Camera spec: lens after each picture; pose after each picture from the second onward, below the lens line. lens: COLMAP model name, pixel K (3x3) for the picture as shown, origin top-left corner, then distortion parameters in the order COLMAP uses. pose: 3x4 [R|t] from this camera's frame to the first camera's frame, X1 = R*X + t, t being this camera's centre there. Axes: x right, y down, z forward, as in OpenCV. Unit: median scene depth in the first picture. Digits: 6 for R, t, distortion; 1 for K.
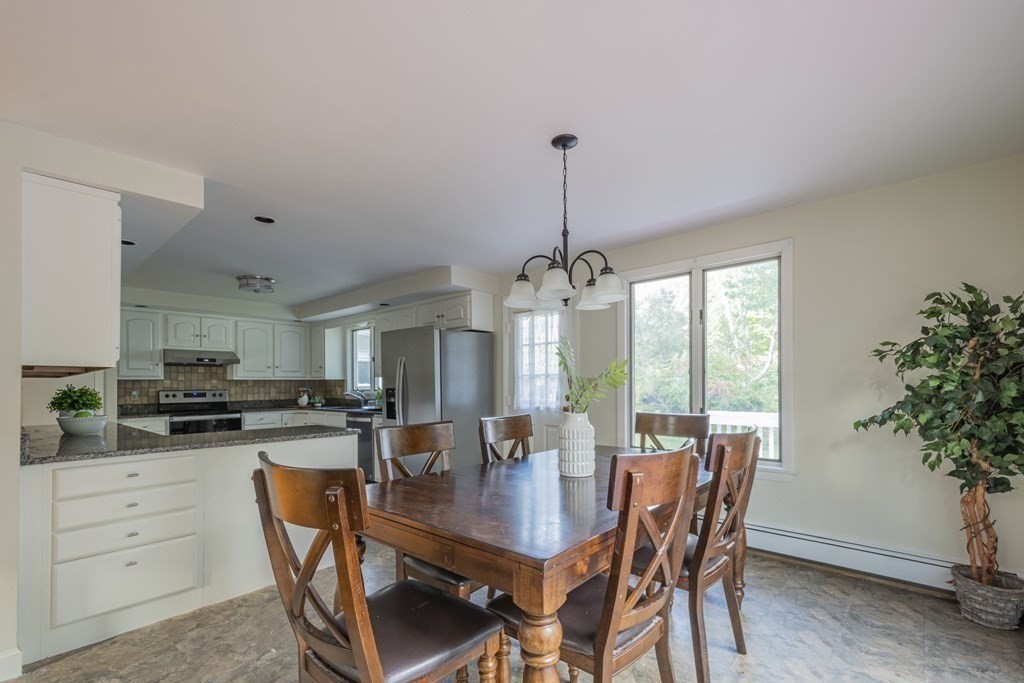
lens RADIAL K [[457.6, 0, 513.2], [0, 457.6, 386.7], [0, 0, 1]] dist [0.016851, 0.000134]
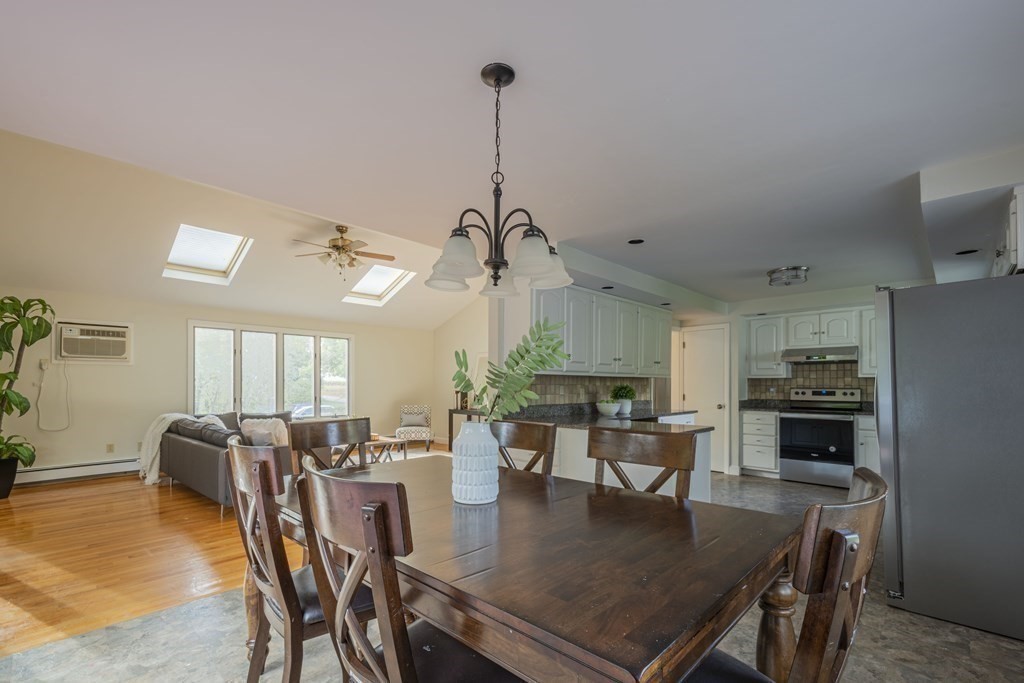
lens RADIAL K [[457.6, 0, 513.2], [0, 457.6, 386.7], [0, 0, 1]] dist [0.016851, 0.000134]
pose [[-0.029583, 0.012630, -0.999483, 0.321817], [-0.005809, 0.999901, 0.012808, -0.004601], [0.999545, 0.006185, -0.029506, 0.373846]]
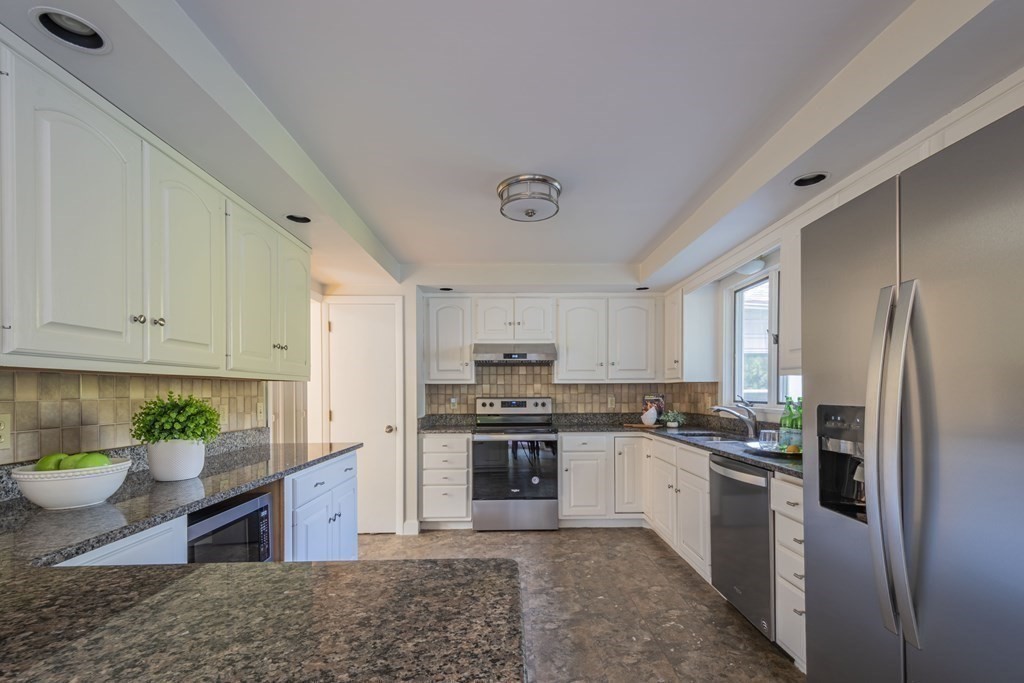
lens RADIAL K [[451.3, 0, 510.9], [0, 451.3, 391.3], [0, 0, 1]] dist [0.015763, -0.000297]
pose [[0.675756, 0.003962, -0.737115, -0.151876], [-0.004478, 0.999989, 0.001271, -0.003890], [0.737112, 0.002442, 0.675766, 0.508191]]
